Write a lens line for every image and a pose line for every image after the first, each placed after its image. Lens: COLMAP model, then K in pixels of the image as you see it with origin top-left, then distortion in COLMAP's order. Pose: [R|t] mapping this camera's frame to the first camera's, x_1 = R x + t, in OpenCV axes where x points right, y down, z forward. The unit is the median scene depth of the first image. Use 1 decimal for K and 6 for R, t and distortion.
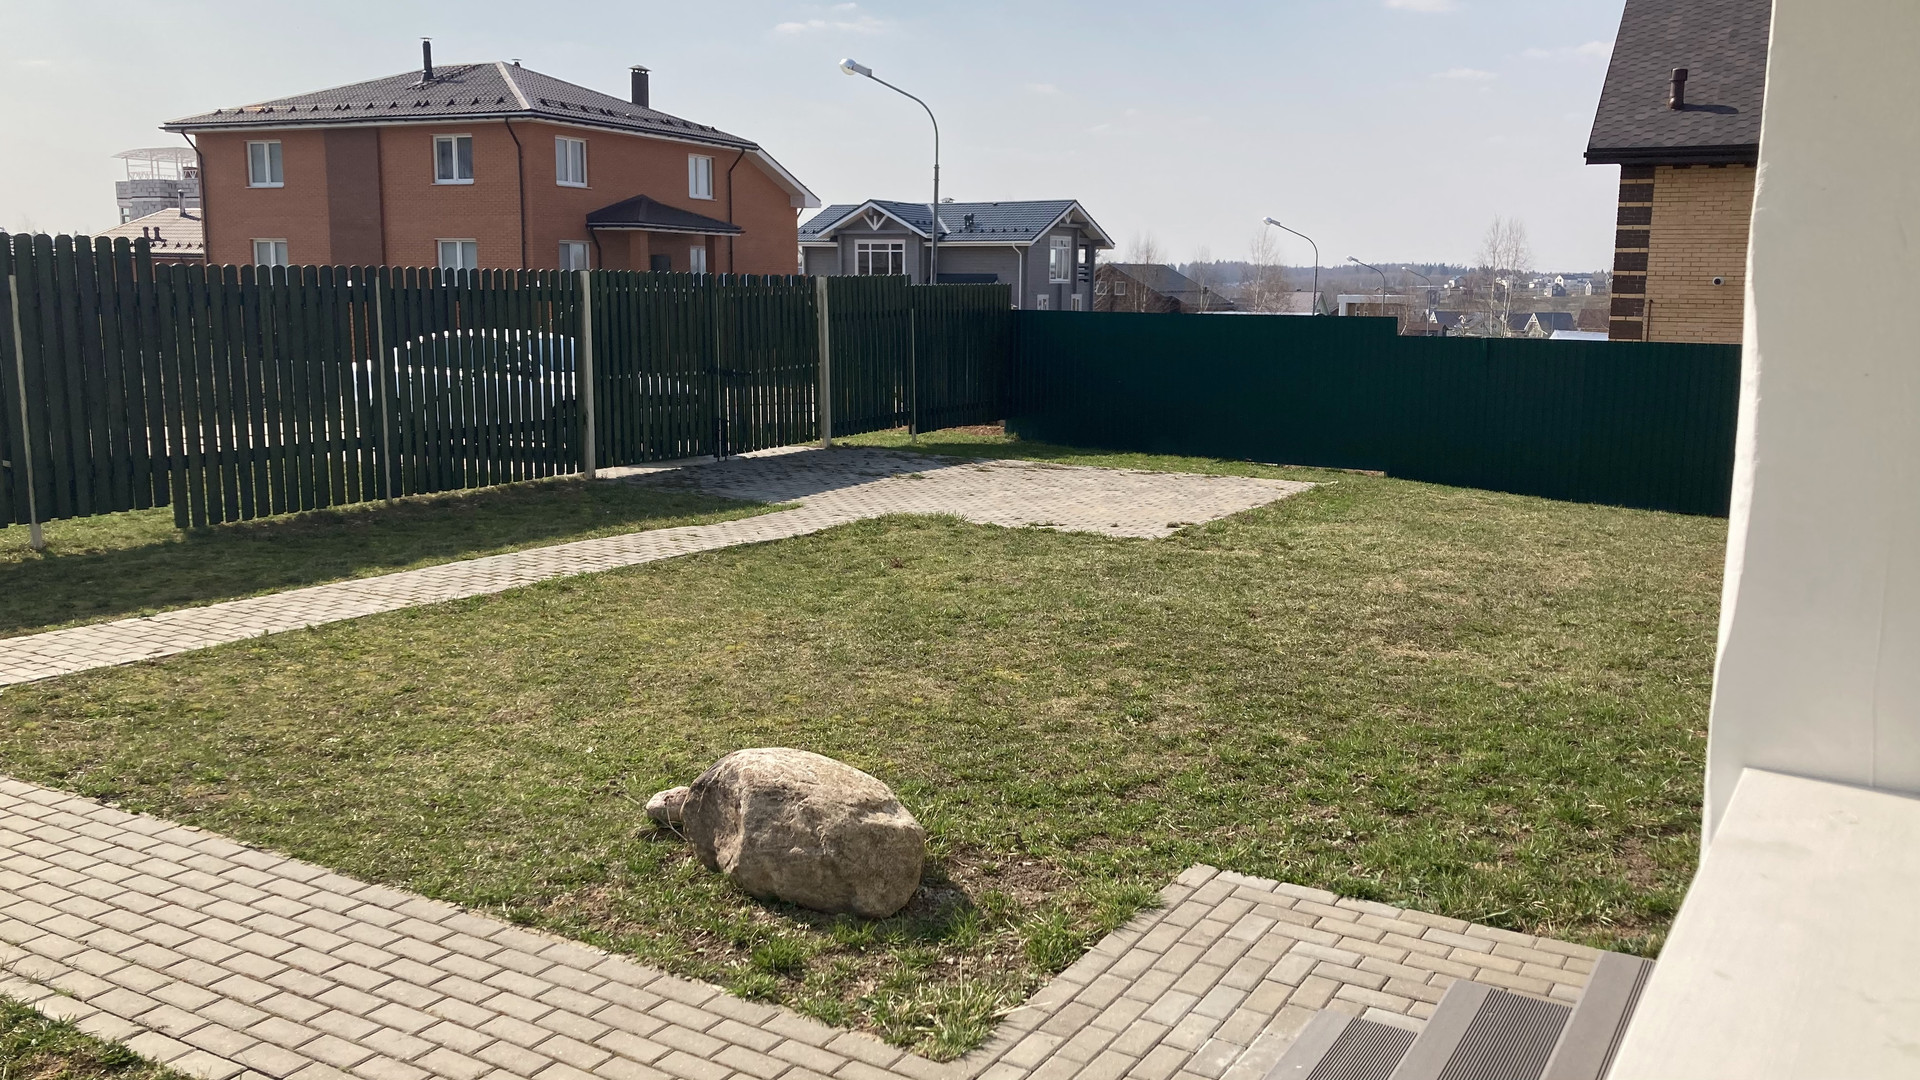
lens RADIAL K [[1551.5, 0, 973.2], [0, 1551.5, 539.1], [0, 0, 1]] dist [0.076758, -0.068189]
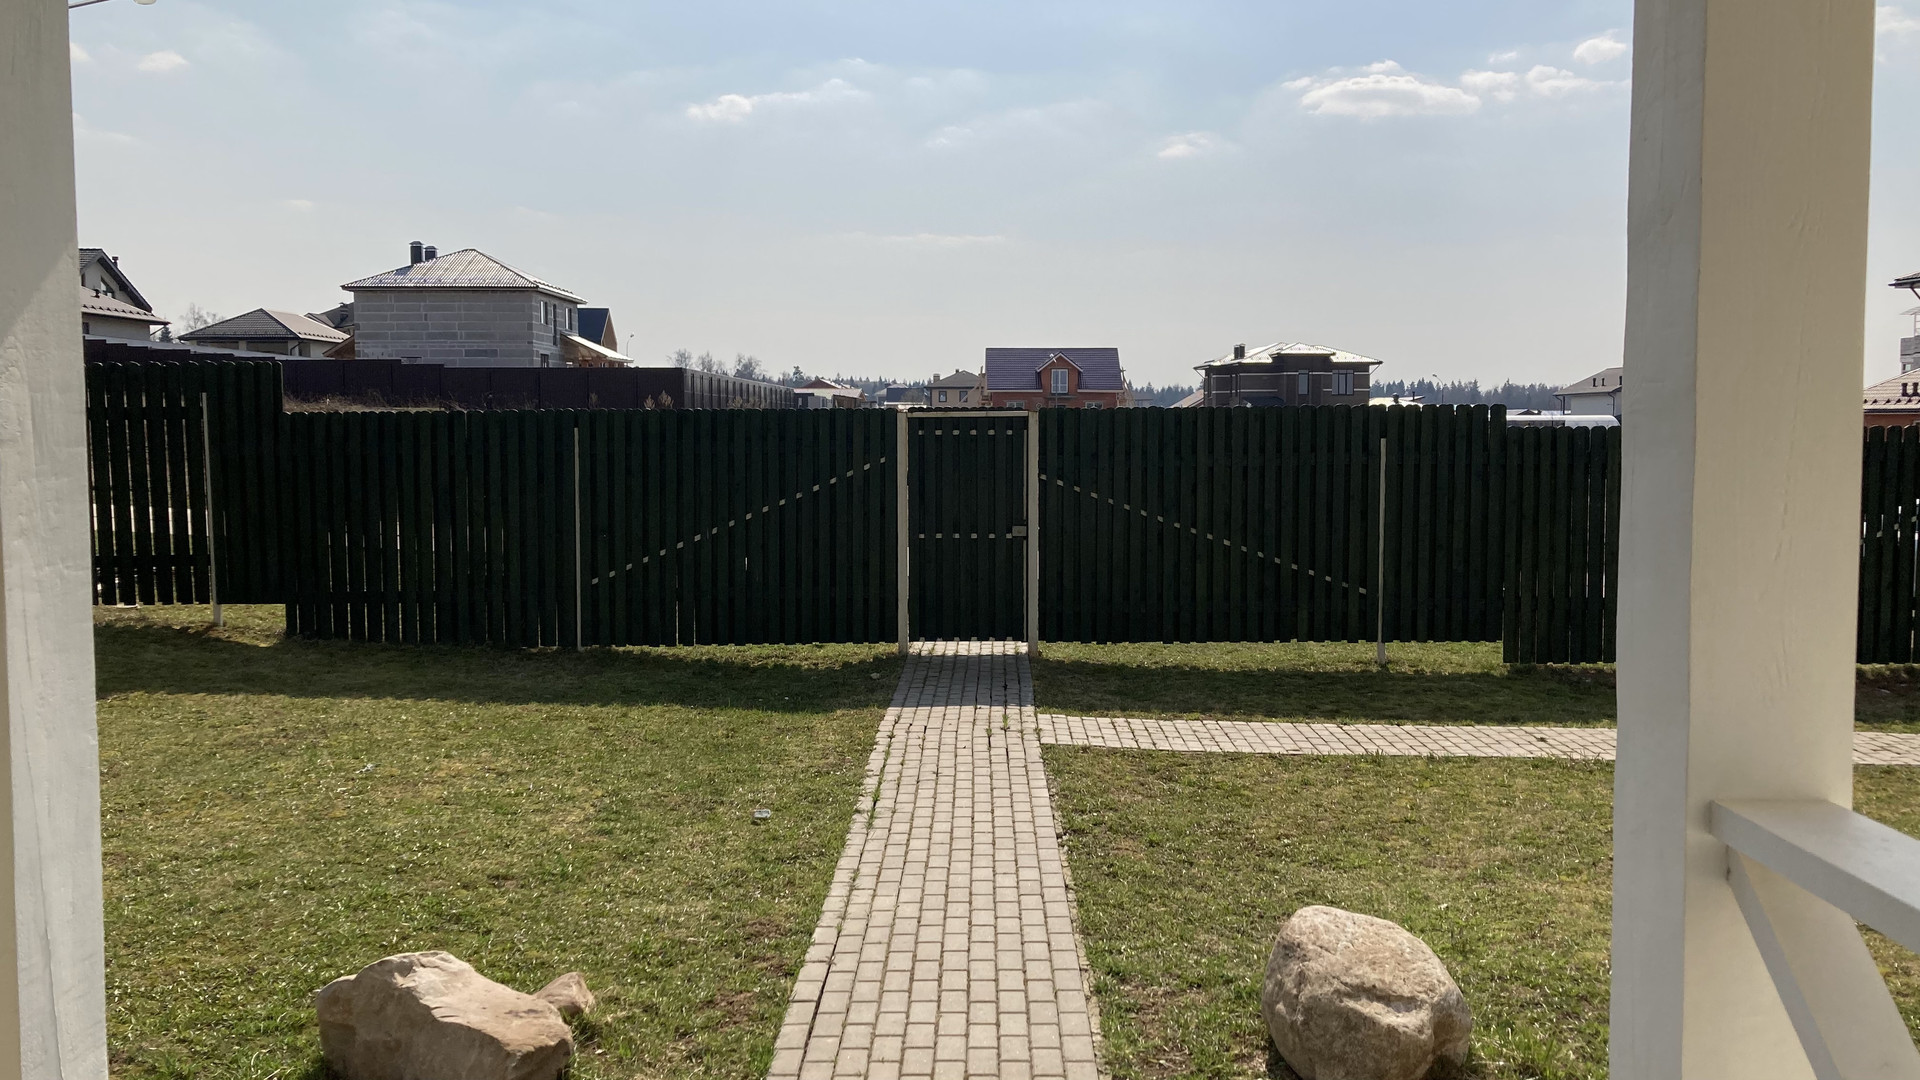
lens RADIAL K [[1551.5, 0, 977.4], [0, 1551.5, 547.5], [0, 0, 1]] dist [0.076758, -0.068189]
pose [[0.522220, 0.057825, -0.850848, 0.616029], [-0.135739, 0.990616, -0.015988, -0.051025], [0.841939, 0.123843, 0.525168, 0.263511]]
